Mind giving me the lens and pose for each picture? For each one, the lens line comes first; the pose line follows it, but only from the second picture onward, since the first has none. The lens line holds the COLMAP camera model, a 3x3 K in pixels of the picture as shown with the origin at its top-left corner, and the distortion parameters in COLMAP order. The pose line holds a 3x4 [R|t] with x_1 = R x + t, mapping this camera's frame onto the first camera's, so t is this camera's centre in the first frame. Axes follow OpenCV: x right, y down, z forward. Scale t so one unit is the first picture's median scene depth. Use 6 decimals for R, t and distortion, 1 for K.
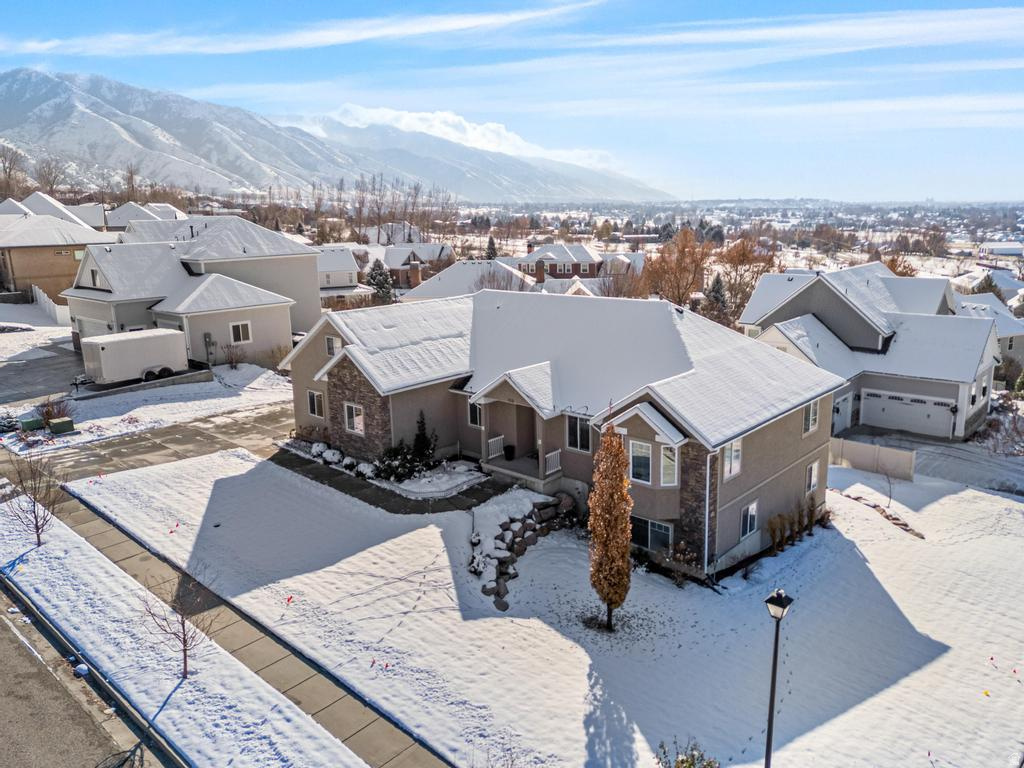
lens RADIAL K [[744.7, 0, 512.0], [0, 744.7, 384.0], [0, 0, 1]] dist [0.086675, -0.079967]
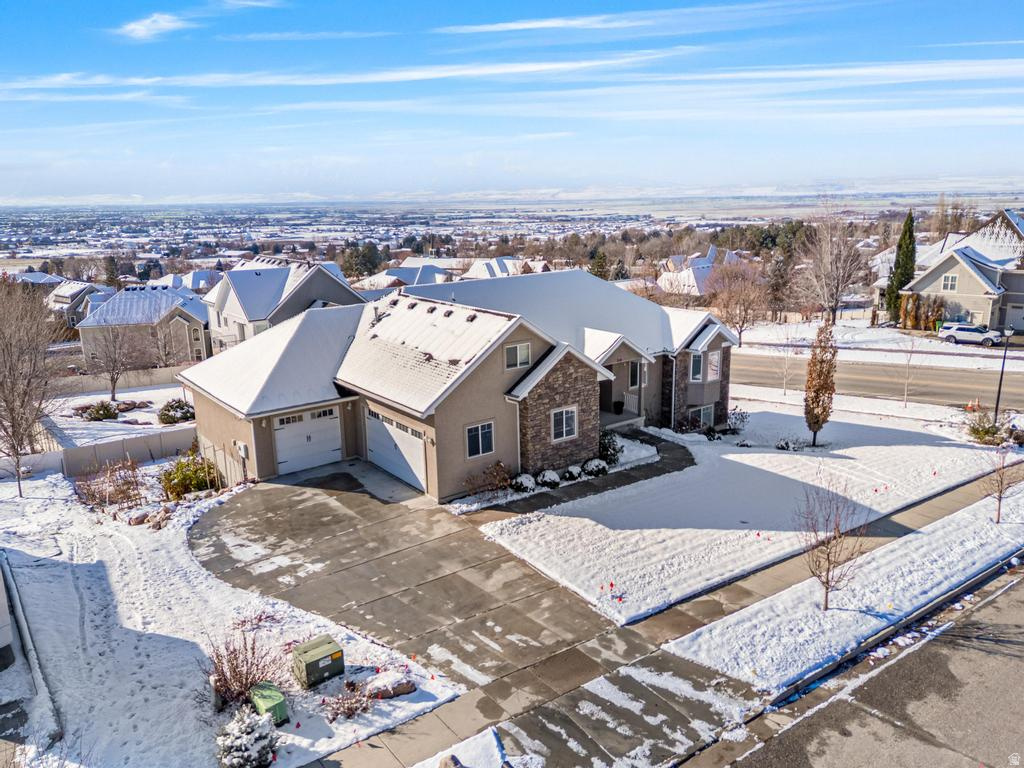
lens RADIAL K [[744.7, 0, 512.0], [0, 744.7, 384.0], [0, 0, 1]] dist [0.086675, -0.079967]
pose [[0.239448, -0.224974, 0.944485, -1.148405], [0.285014, 0.946213, 0.153128, -0.159042], [-0.928133, 0.232525, 0.290690, 0.890580]]
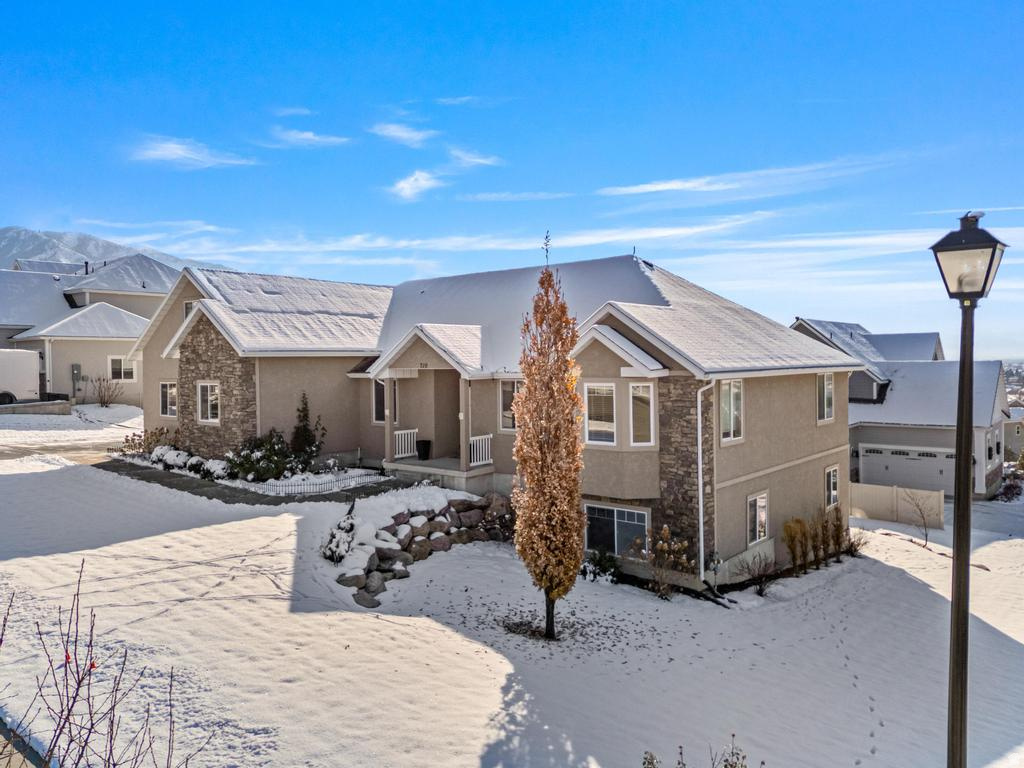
lens RADIAL K [[725.7, 0, 514.4], [0, 725.7, 396.6], [0, 0, 1]] dist [0.075800, -0.070349]
pose [[0.999026, 0.008713, 0.043248, 0.061616], [-0.000117, 0.980821, -0.194912, 0.205469], [-0.044117, 0.194717, 0.979867, 0.332047]]
